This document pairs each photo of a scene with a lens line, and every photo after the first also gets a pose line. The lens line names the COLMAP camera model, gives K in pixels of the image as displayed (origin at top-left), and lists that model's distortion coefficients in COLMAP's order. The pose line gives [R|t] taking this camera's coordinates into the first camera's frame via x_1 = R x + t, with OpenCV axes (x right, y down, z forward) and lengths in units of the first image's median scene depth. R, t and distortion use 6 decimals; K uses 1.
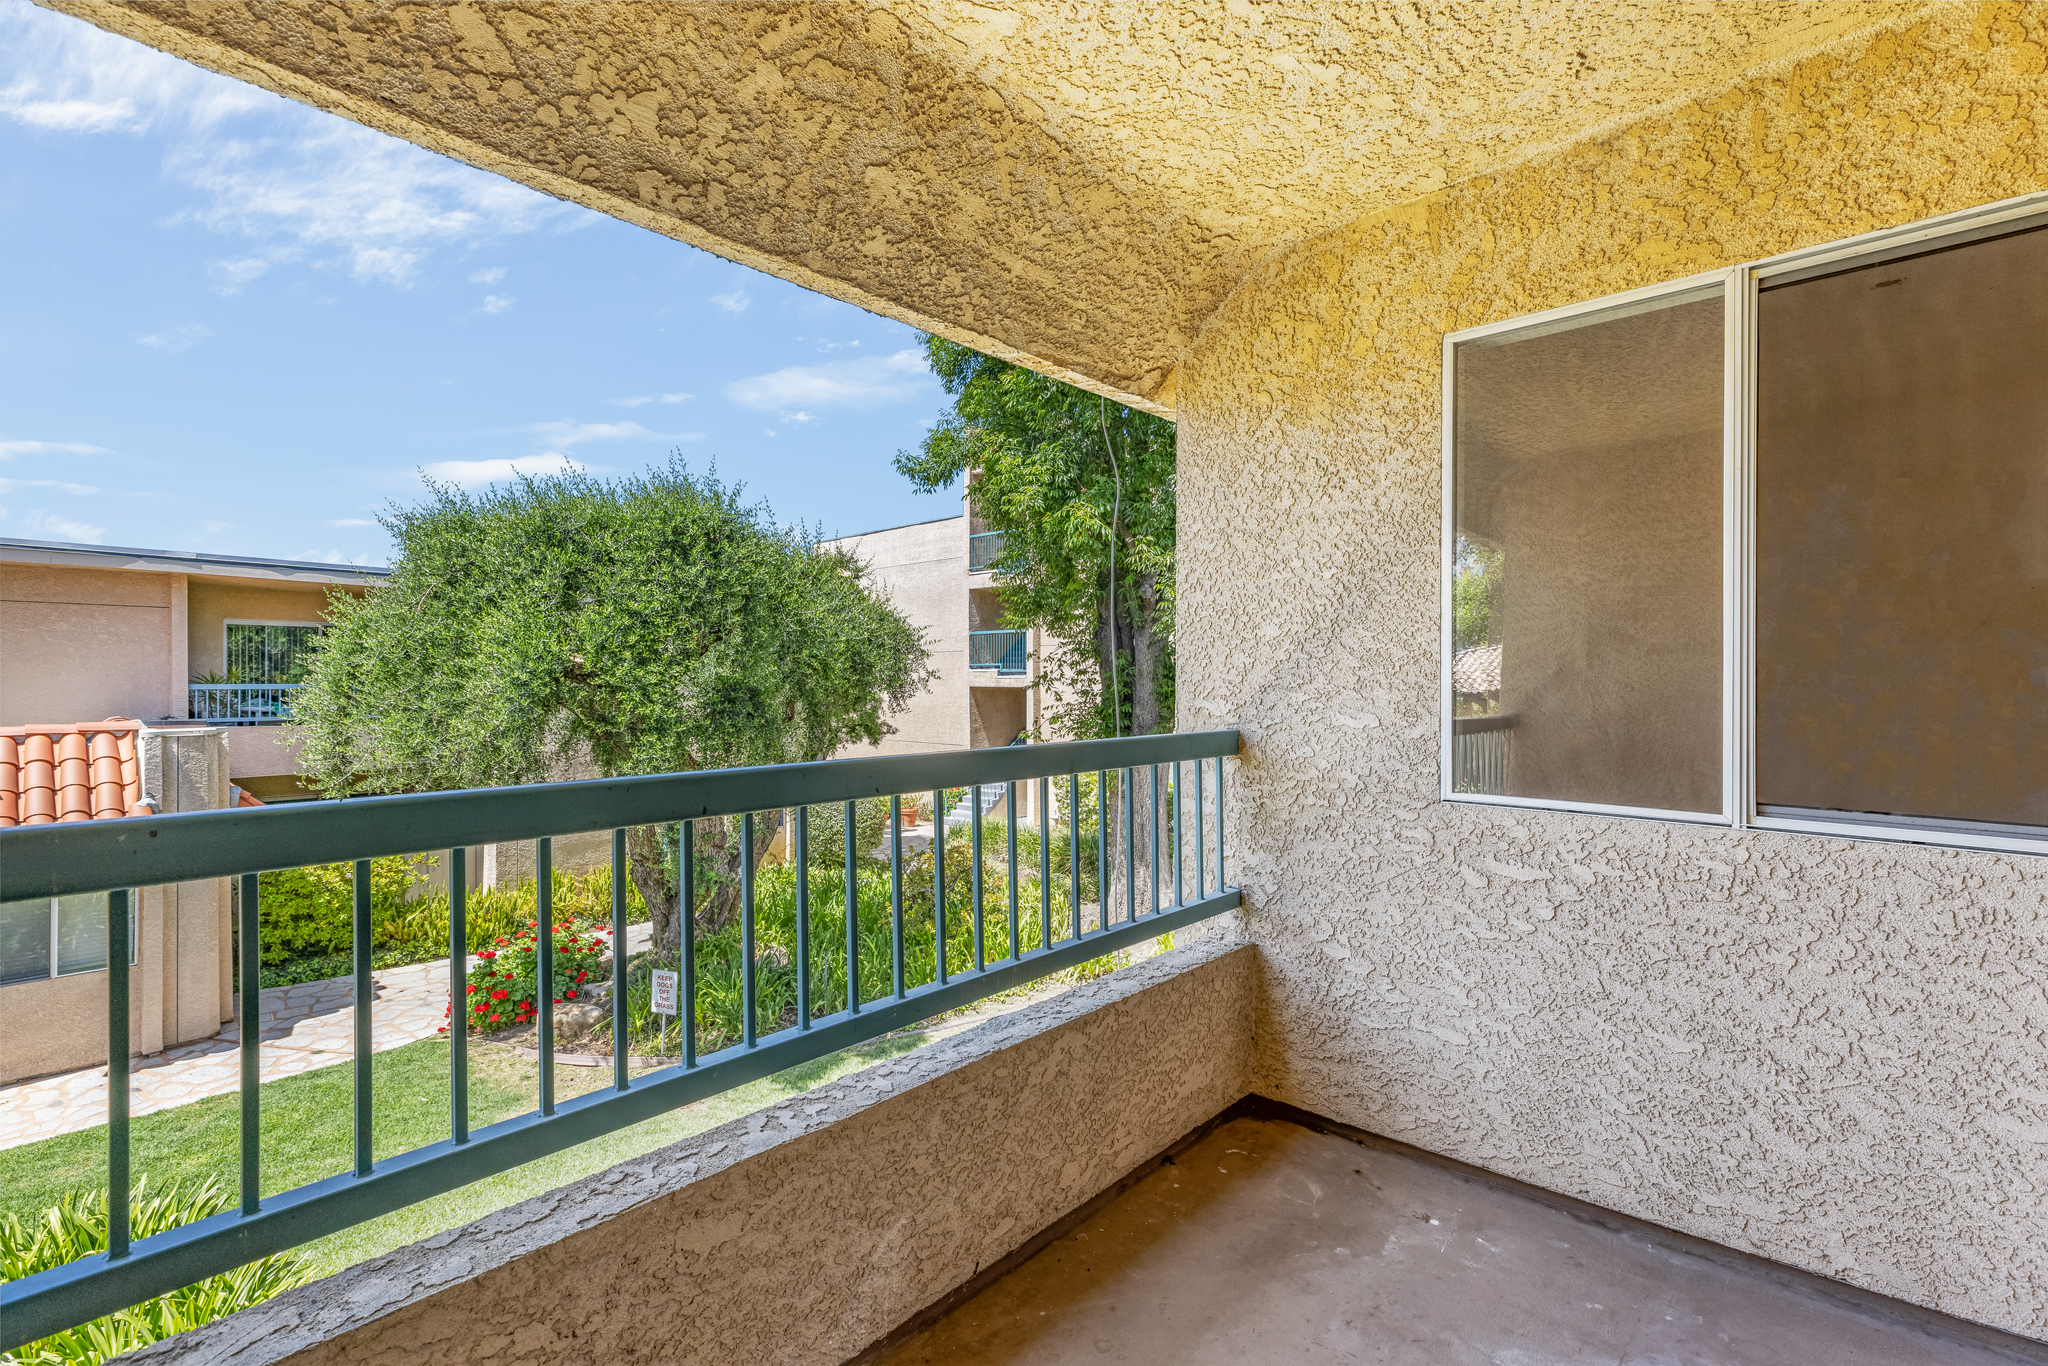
lens RADIAL K [[941.0, 0, 1021.4], [0, 941.0, 678.6], [0, 0, 1]] dist [0.001076, -0.000140]
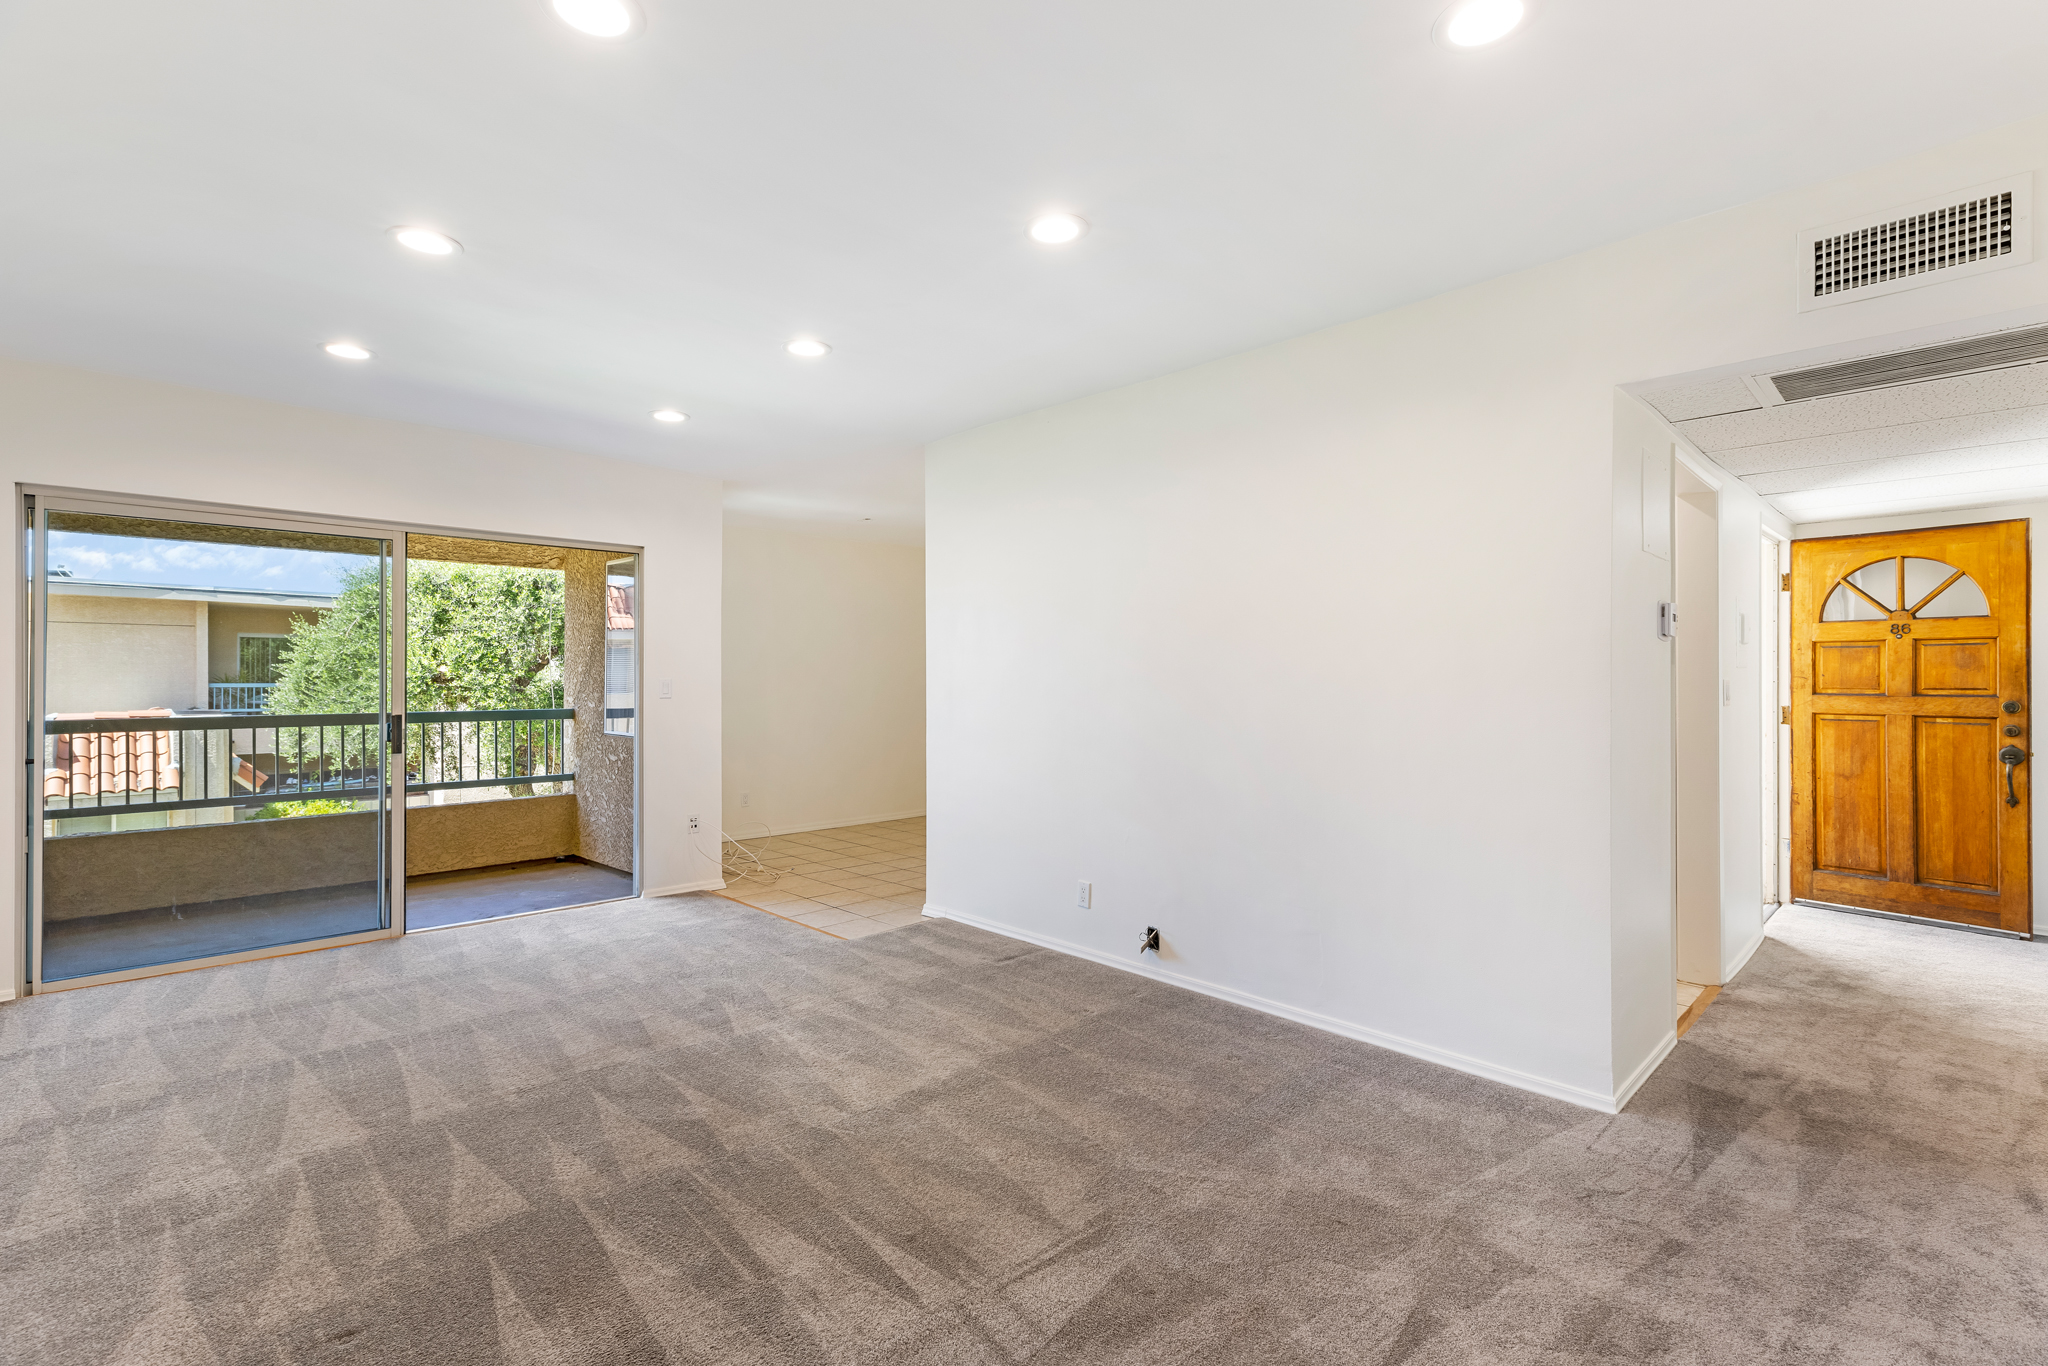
lens RADIAL K [[941.0, 0, 1027.1], [0, 941.0, 683.2], [0, 0, 1]] dist [0.001076, -0.000140]
pose [[0.999464, 0.002561, -0.032629, 0.450185], [-0.002270, 0.999957, 0.008948, -0.012071], [0.032651, -0.008870, 0.999427, -0.422311]]
